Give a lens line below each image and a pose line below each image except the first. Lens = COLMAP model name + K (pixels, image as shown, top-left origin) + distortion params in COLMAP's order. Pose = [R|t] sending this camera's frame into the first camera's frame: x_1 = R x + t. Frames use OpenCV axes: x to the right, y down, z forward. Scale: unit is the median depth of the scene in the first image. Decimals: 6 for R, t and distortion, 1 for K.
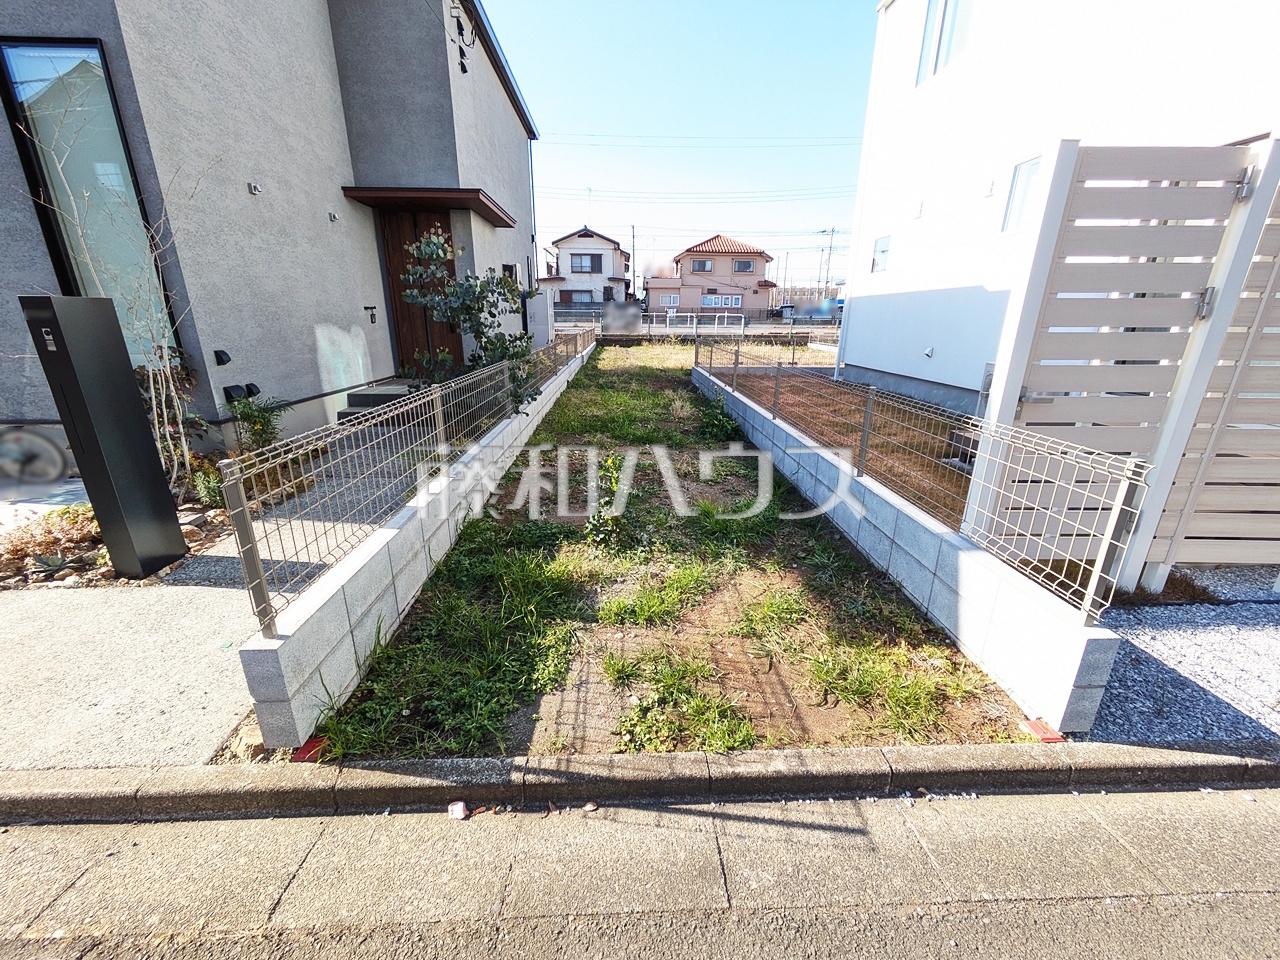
lens RADIAL K [[504.5, 0, 642.5], [0, 504.5, 479.2], [0, 0, 1]] dist [0.001751, 0.000881]
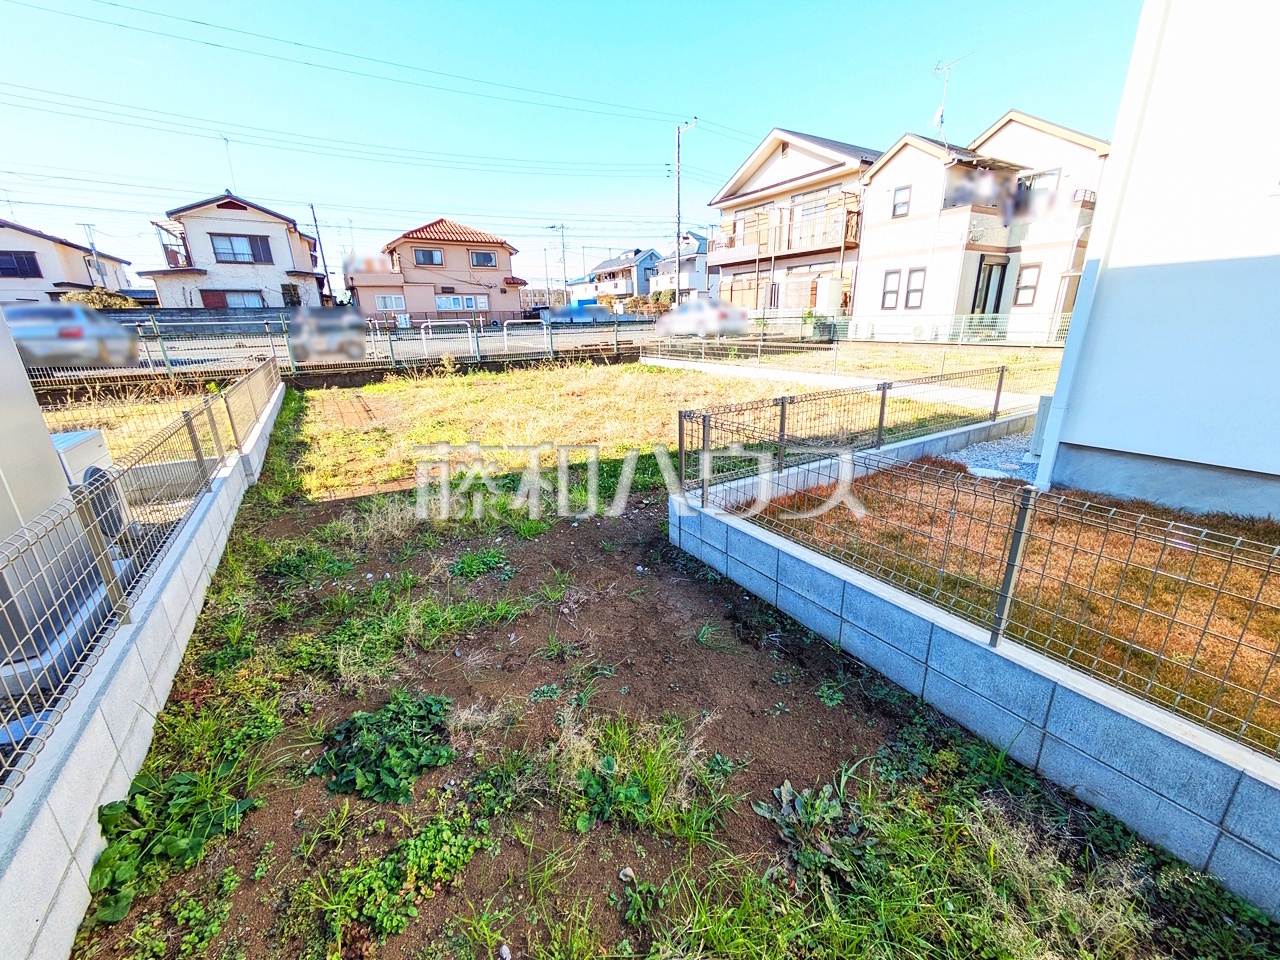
lens RADIAL K [[504.5, 0, 640.4], [0, 504.5, 480.1], [0, 0, 1]] dist [0.001751, 0.000881]
pose [[0.870187, -0.177502, 0.459638, -0.018395], [0.178836, 0.983022, 0.041047, -0.077588], [-0.459121, 0.046481, 0.887157, 0.228004]]
